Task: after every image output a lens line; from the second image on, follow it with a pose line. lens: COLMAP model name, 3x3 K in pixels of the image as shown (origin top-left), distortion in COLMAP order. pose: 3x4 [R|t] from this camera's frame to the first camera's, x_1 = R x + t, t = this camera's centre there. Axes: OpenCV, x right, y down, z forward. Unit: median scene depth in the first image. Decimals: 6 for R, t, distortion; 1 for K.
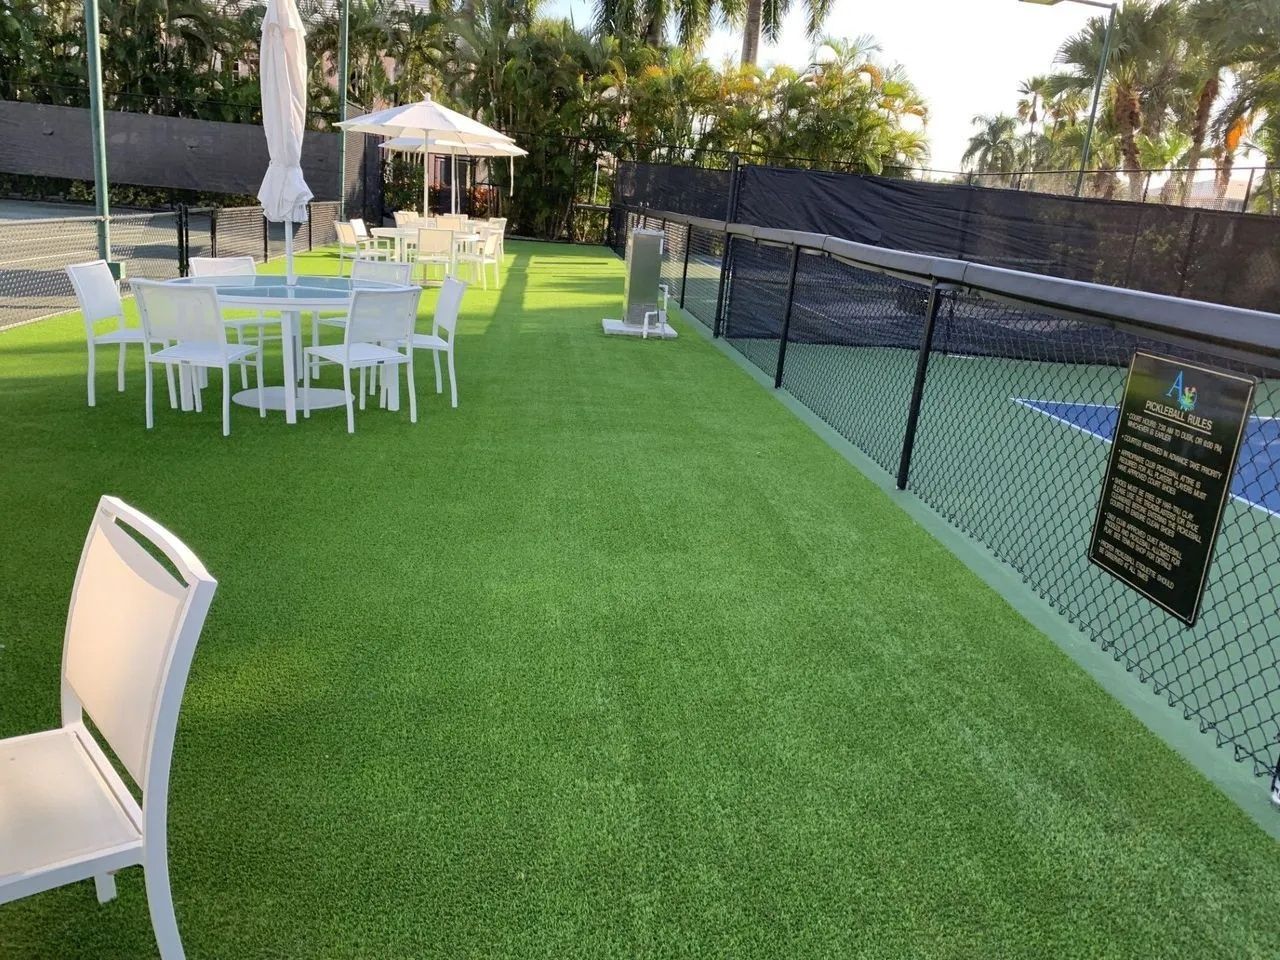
lens RADIAL K [[993.4, 0, 640.0], [0, 993.4, 480.0], [0, 0, 1]] dist [0.007170, 0.002573]
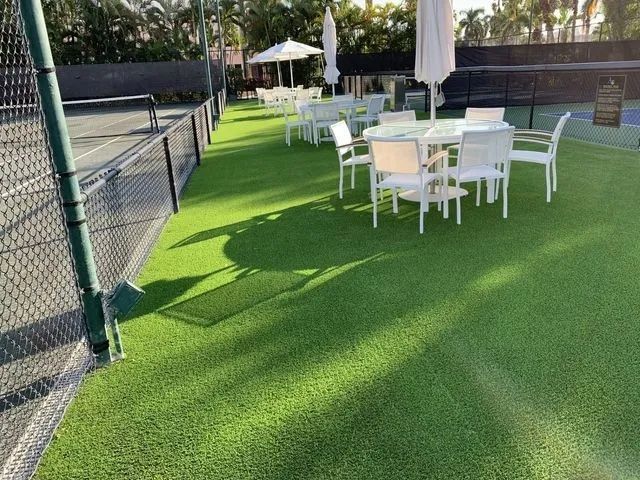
lens RADIAL K [[496.7, 0, 320.0], [0, 496.7, 240.0], [0, 0, 1]] dist [0.007170, 0.002573]
pose [[0.989493, -0.143443, 0.018103, -0.137480], [0.142365, 0.988499, 0.051015, 0.047364], [-0.025212, -0.047902, 0.998534, -0.193254]]
